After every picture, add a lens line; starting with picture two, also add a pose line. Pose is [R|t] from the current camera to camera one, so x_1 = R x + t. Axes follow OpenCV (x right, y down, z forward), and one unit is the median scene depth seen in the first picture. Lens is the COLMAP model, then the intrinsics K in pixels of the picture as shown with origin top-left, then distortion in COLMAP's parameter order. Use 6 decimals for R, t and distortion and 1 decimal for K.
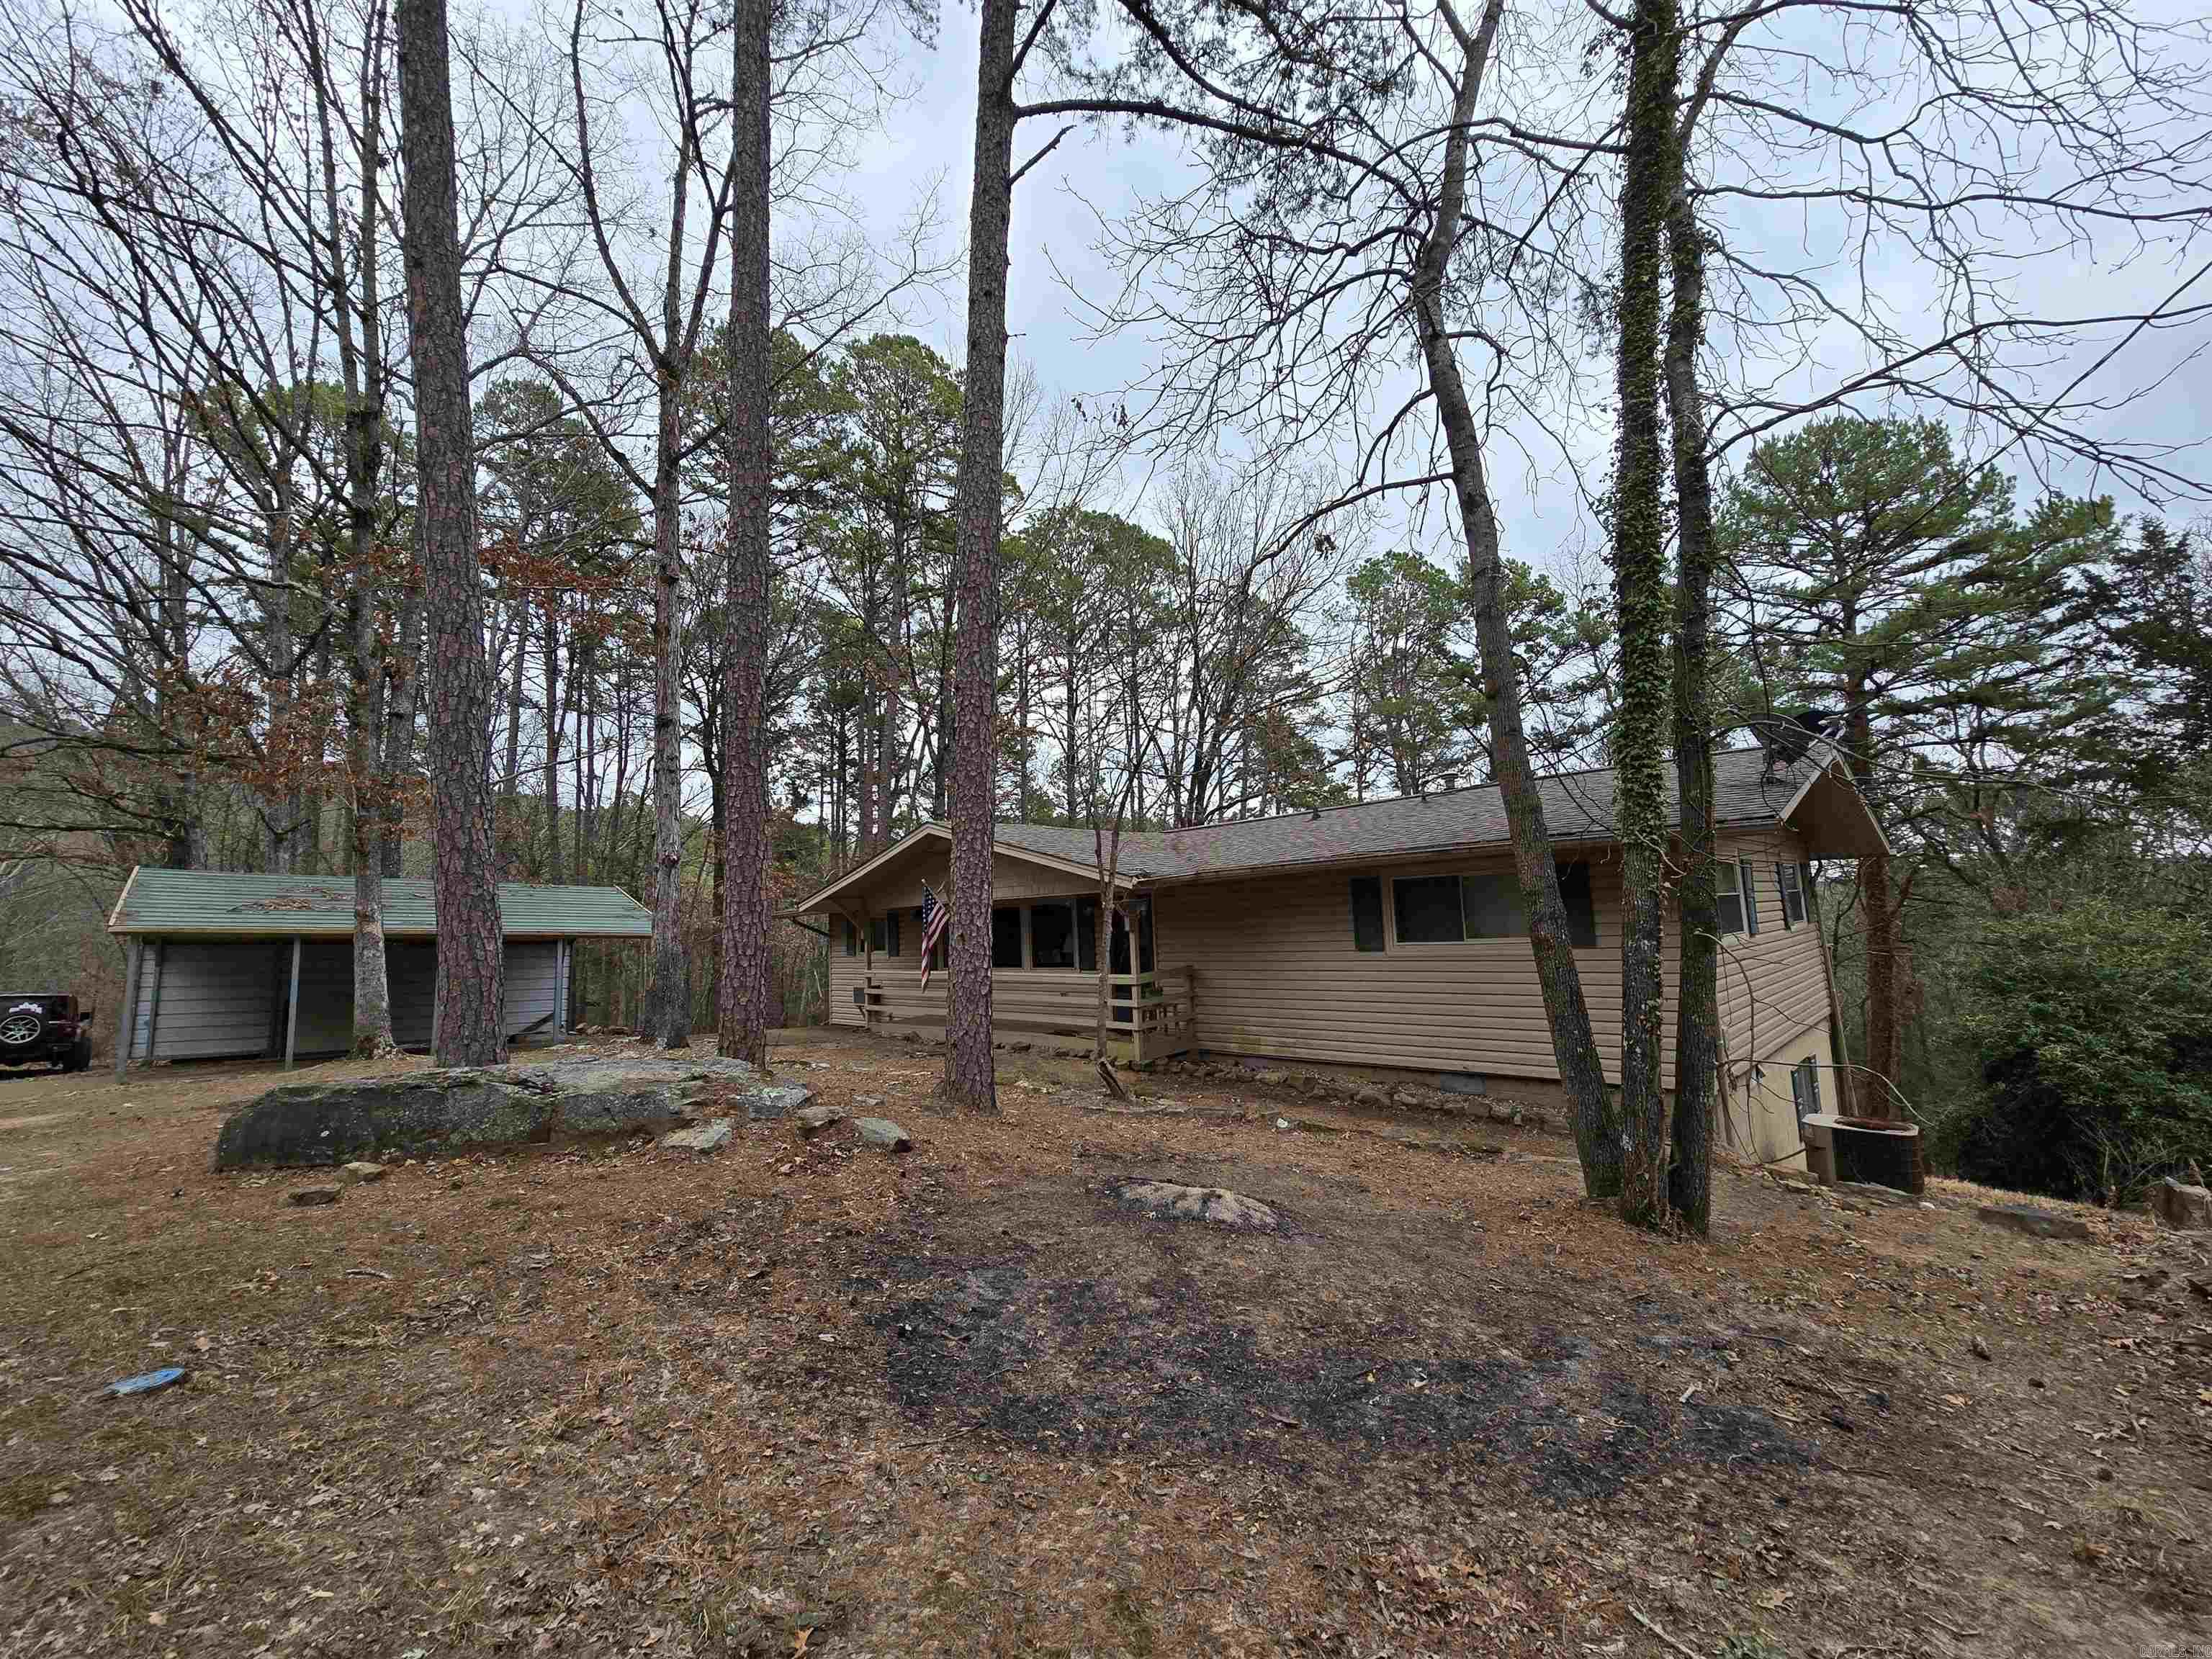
lens RADIAL K [[906.3, 0, 1106.0], [0, 906.3, 824.7], [0, 0, 1]] dist [-0.007273, 0.000945]
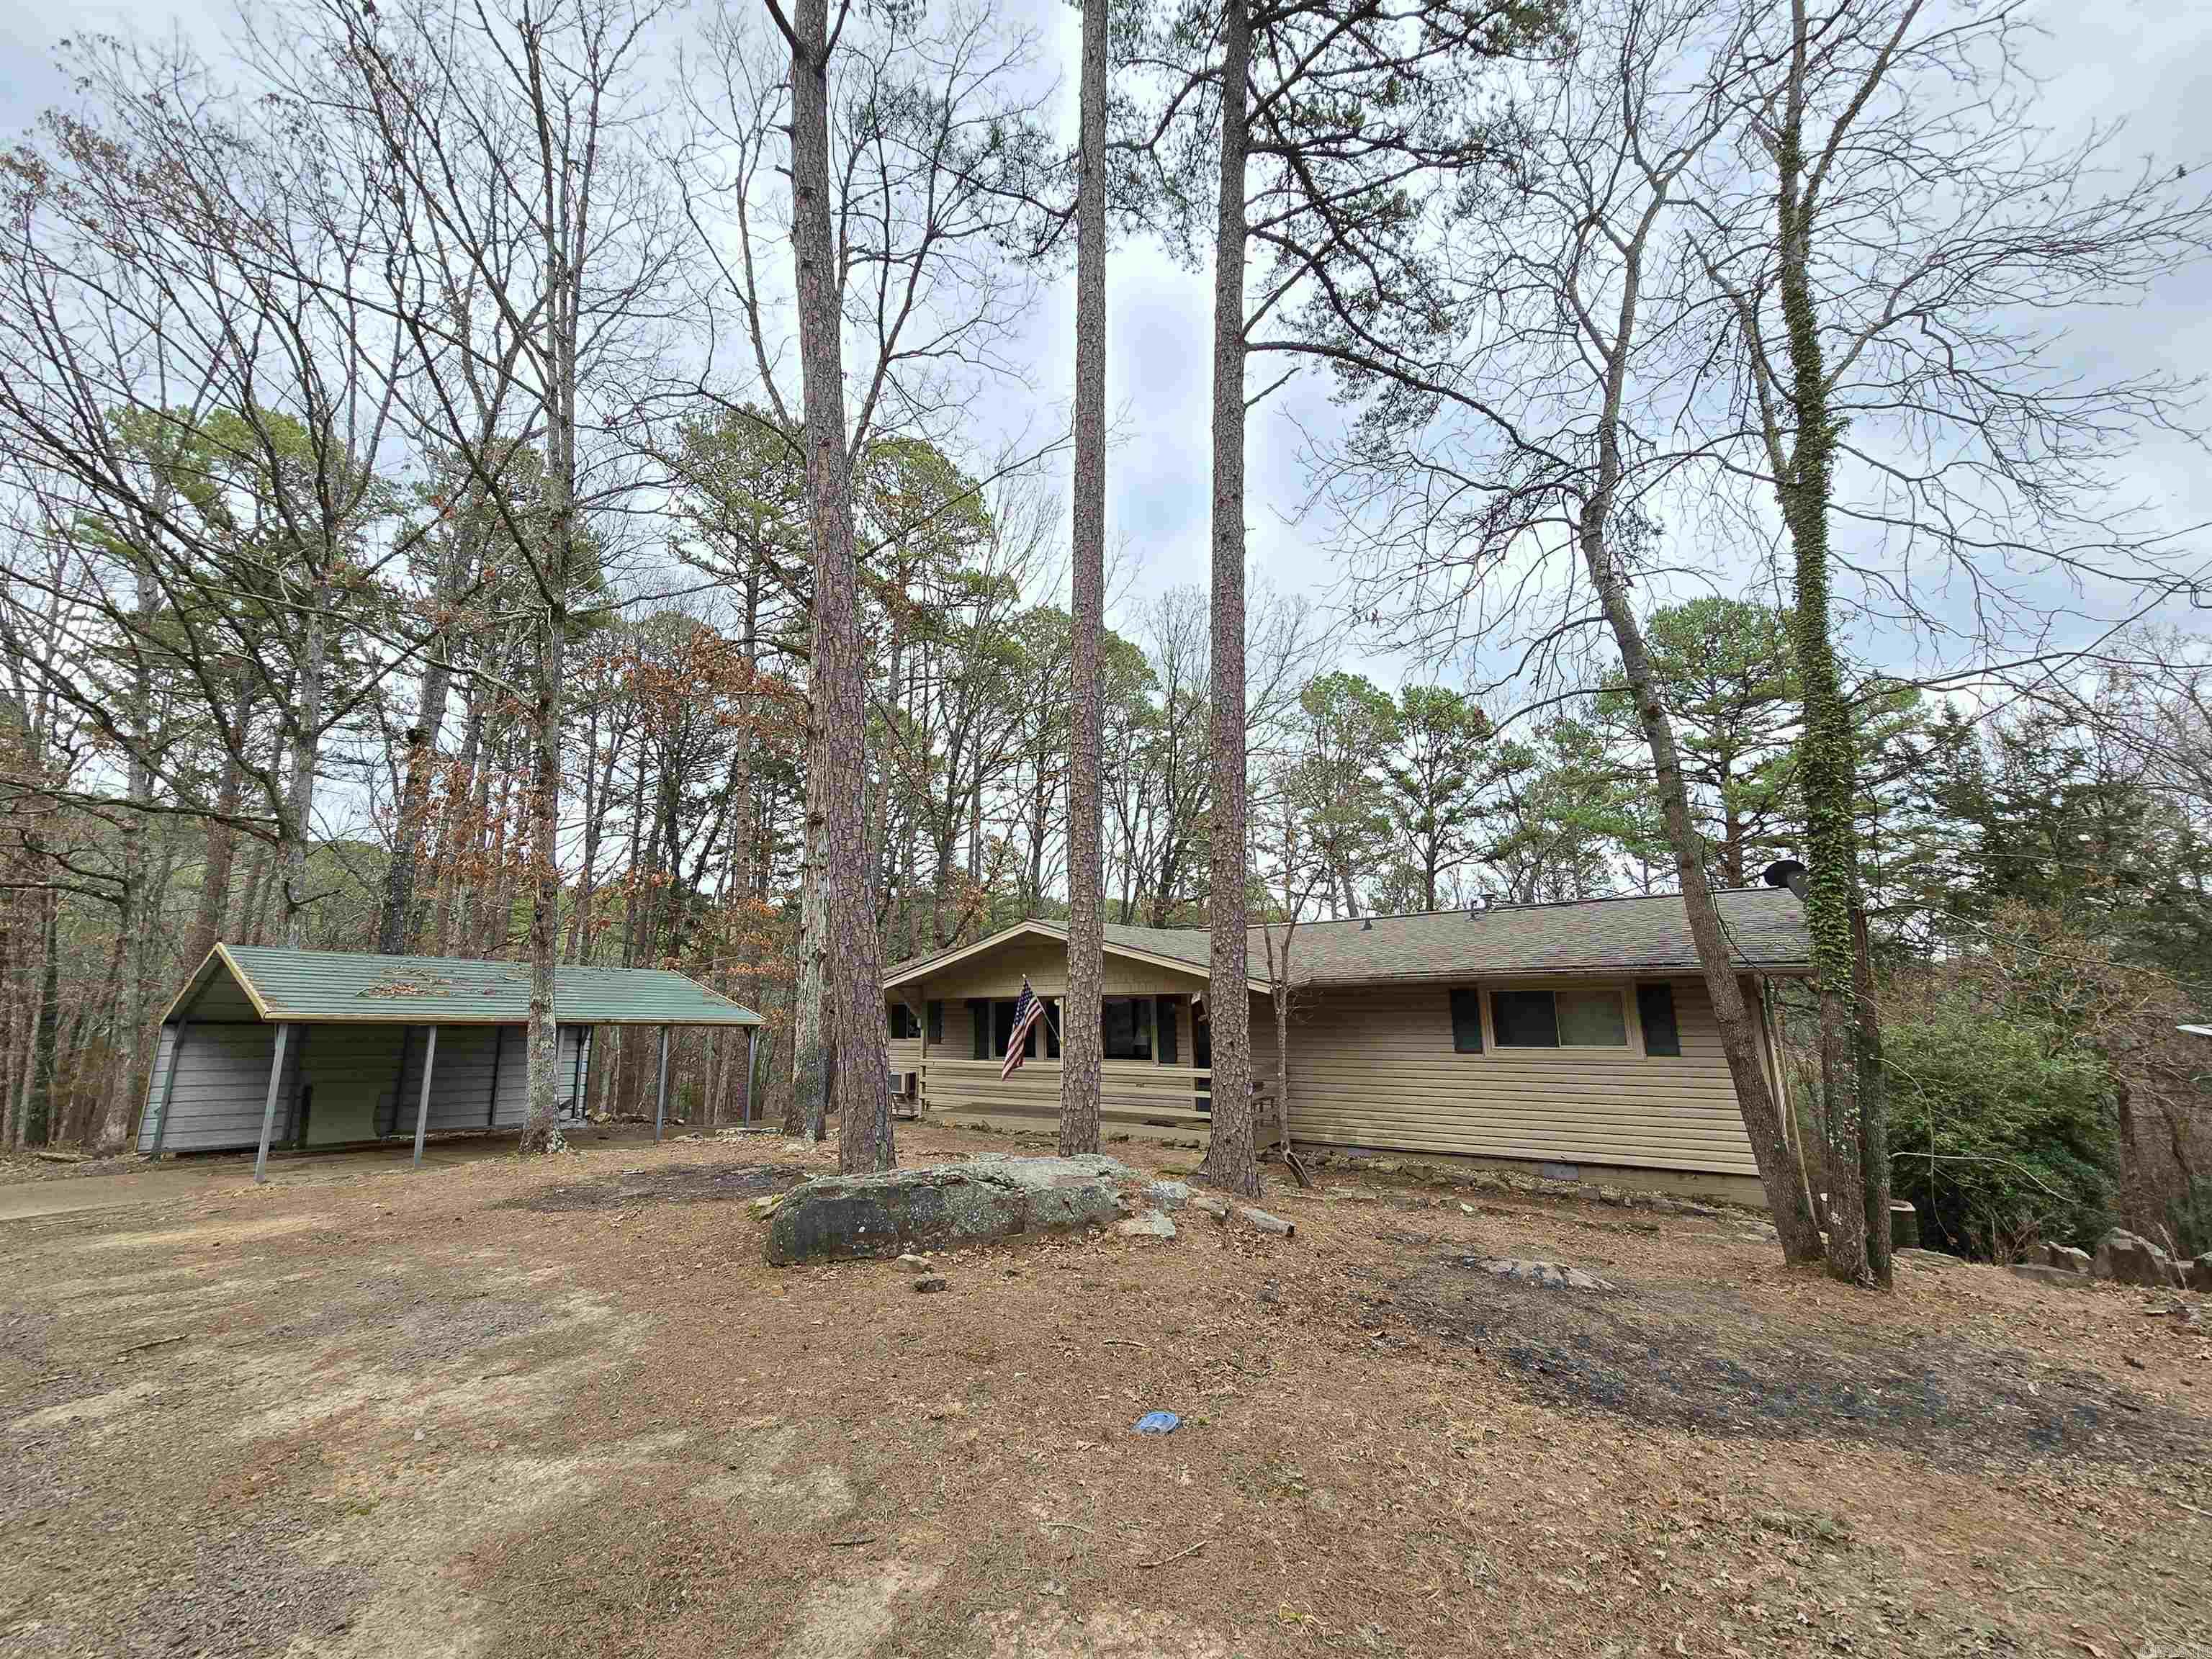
lens RADIAL K [[906.3, 0, 1106.0], [0, 906.3, 824.7], [0, 0, 1]] dist [-0.007273, 0.000945]
pose [[0.987596, 0.049703, 0.148941, -0.363227], [-0.037139, 0.995604, -0.085981, -0.035856], [-0.152560, 0.079383, 0.985101, -0.095536]]
